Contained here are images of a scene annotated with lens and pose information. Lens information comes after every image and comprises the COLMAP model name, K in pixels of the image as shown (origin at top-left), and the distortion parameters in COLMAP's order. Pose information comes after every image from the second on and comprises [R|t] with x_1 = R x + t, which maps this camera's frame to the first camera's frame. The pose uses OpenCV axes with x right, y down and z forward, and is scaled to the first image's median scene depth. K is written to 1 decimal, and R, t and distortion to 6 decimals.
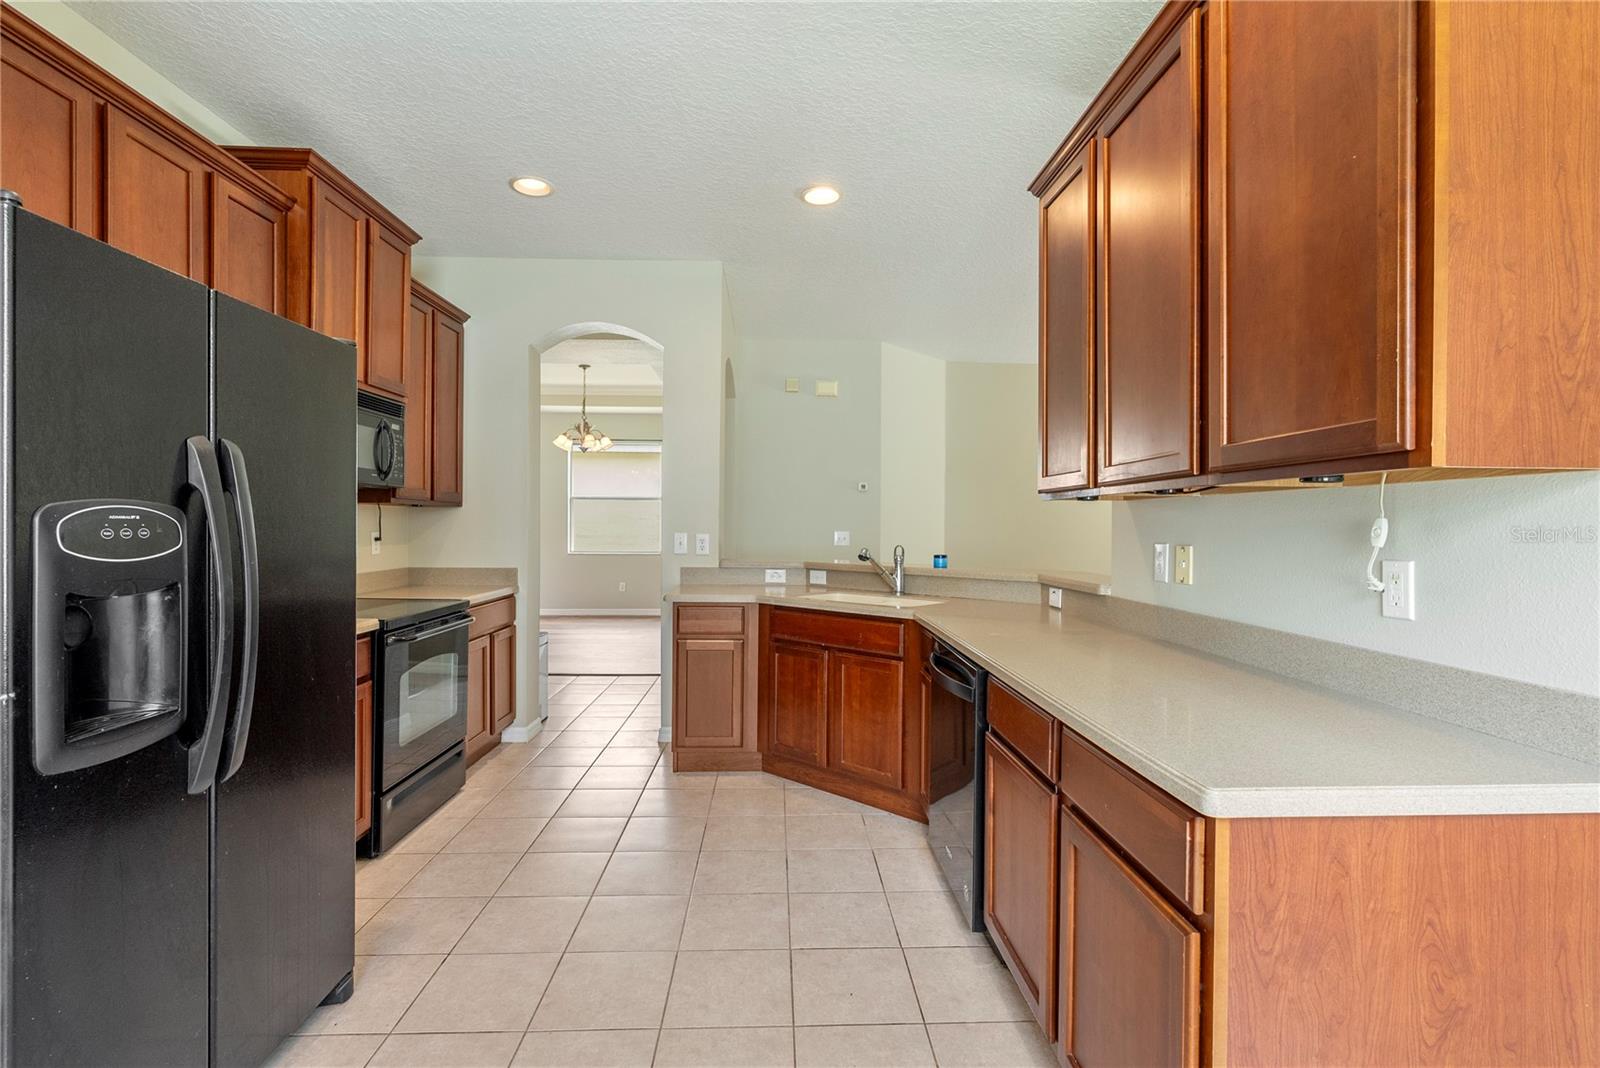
lens RADIAL K [[742.8, 0, 800.7], [0, 742.8, 524.5], [0, 0, 1]] dist [0.001499, 0.000658]
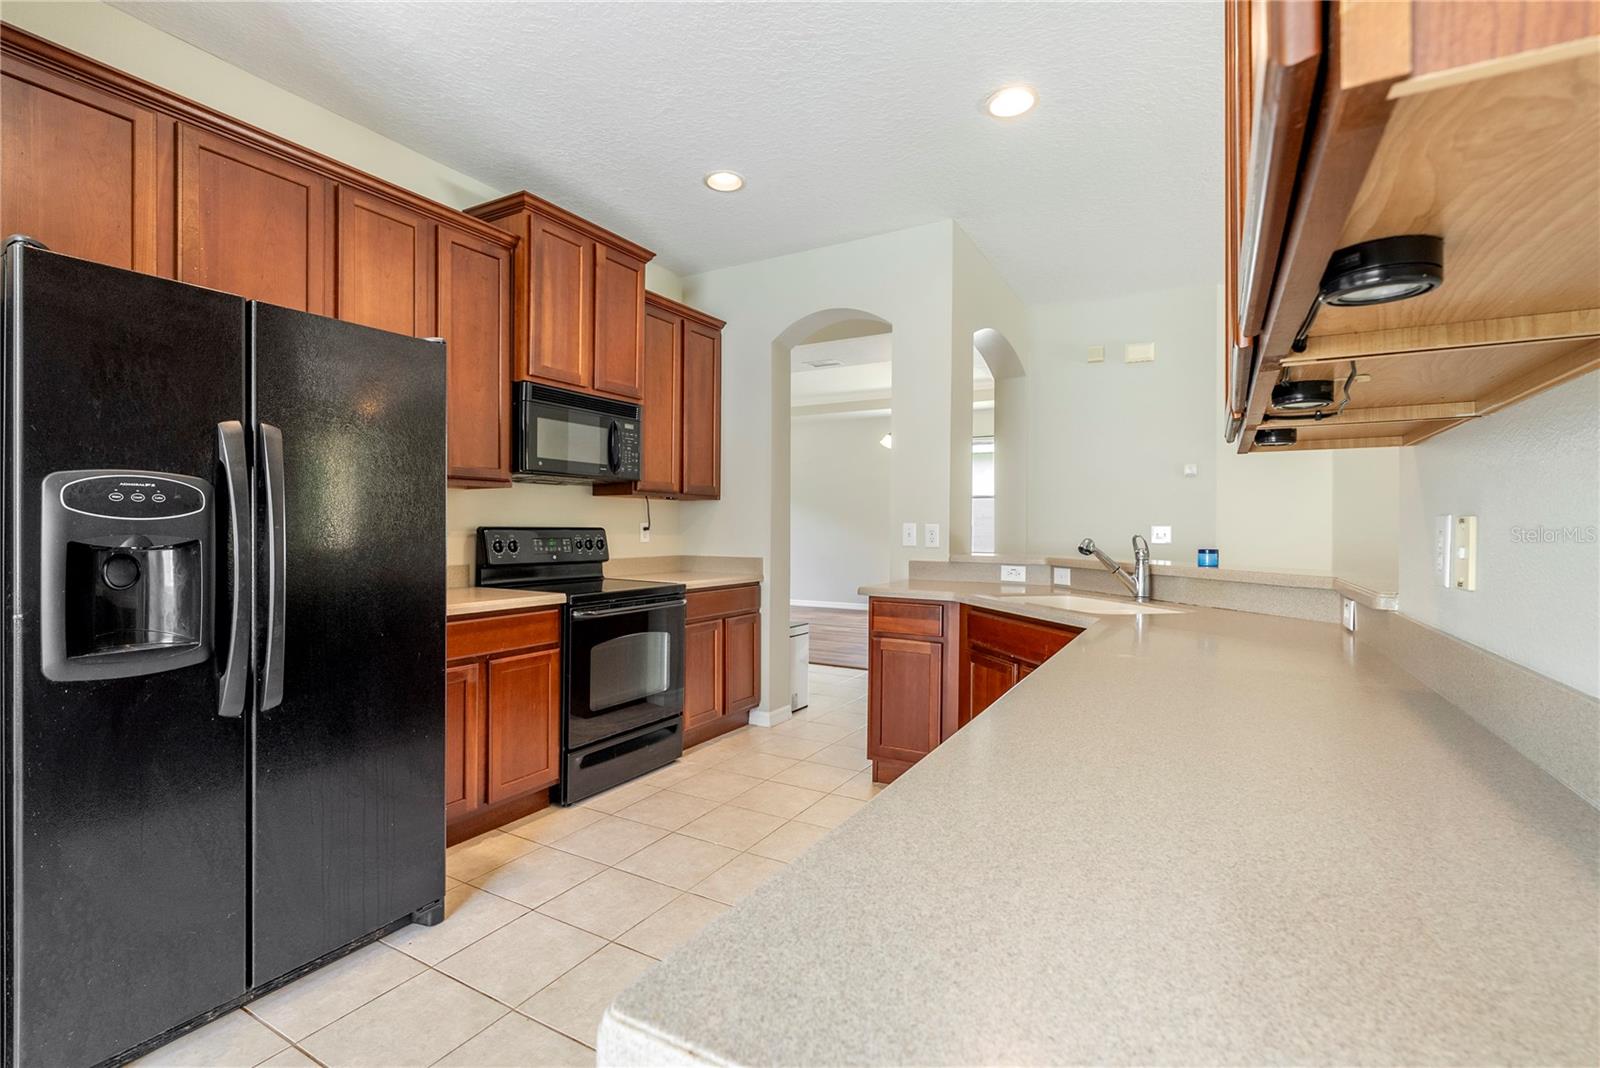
lens RADIAL K [[730.1, 0, 796.7], [0, 730.1, 526.2], [0, 0, 1]] dist [-0.002936, -0.000267]
pose [[0.845618, -0.002845, -0.533782, 0.248525], [0.000092, 0.999987, -0.005185, 0.024108], [0.533789, 0.004336, 0.845606, 0.200778]]
